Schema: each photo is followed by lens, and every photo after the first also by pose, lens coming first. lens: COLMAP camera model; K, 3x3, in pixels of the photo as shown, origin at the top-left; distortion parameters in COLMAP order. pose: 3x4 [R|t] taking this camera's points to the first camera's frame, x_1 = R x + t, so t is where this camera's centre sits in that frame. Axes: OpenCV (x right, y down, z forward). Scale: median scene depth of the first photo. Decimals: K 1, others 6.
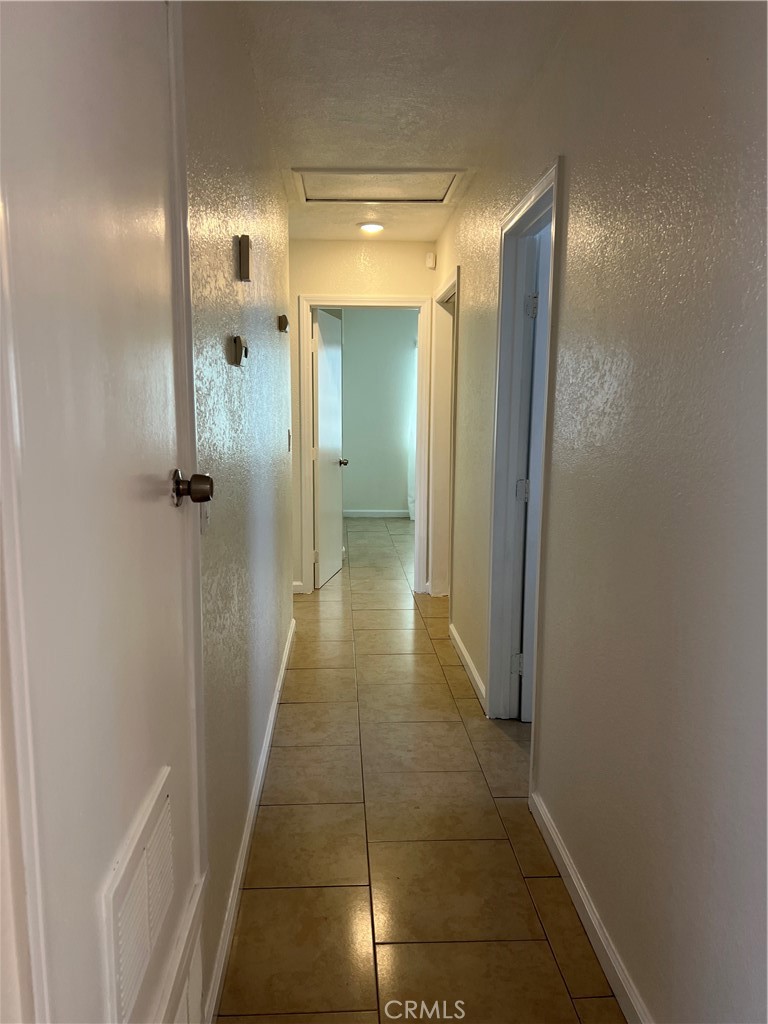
lens RADIAL K [[773.2, 0, 384.0], [0, 773.2, 512.0], [0, 0, 1]] dist [0.025622, -0.007053]
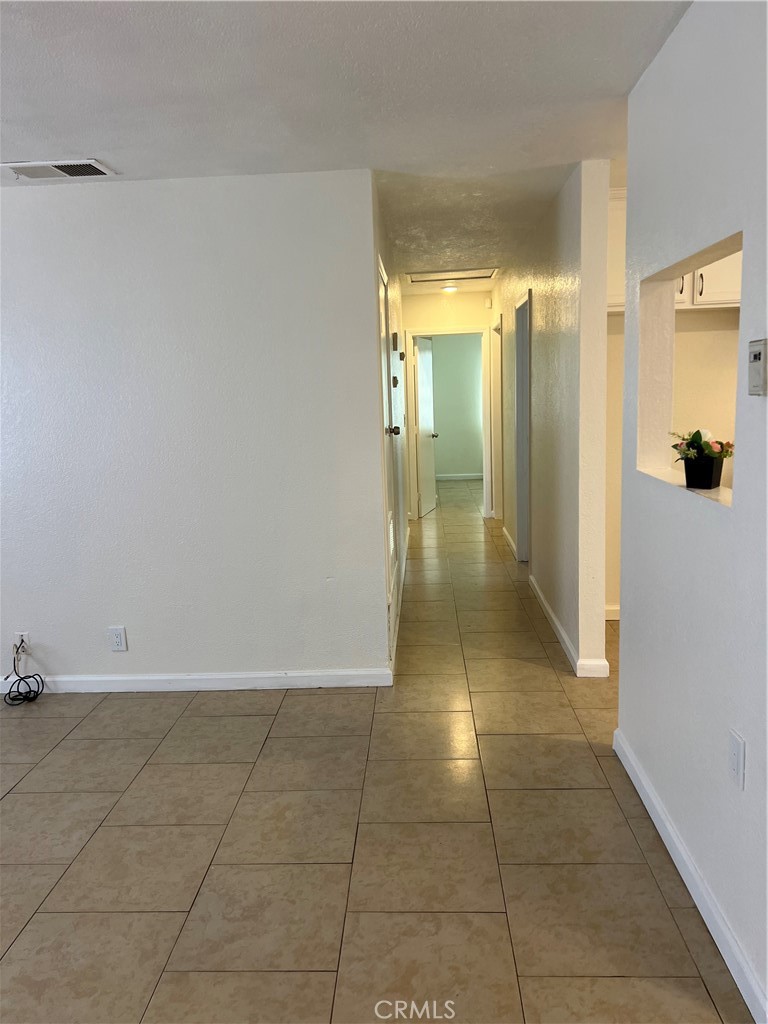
lens RADIAL K [[773.2, 0, 384.0], [0, 773.2, 512.0], [0, 0, 1]] dist [0.025622, -0.007053]
pose [[0.993122, -0.024623, -0.114466, 0.018871], [0.026269, 0.999572, 0.012888, 0.069877], [0.114100, -0.015806, 0.993344, -0.568742]]
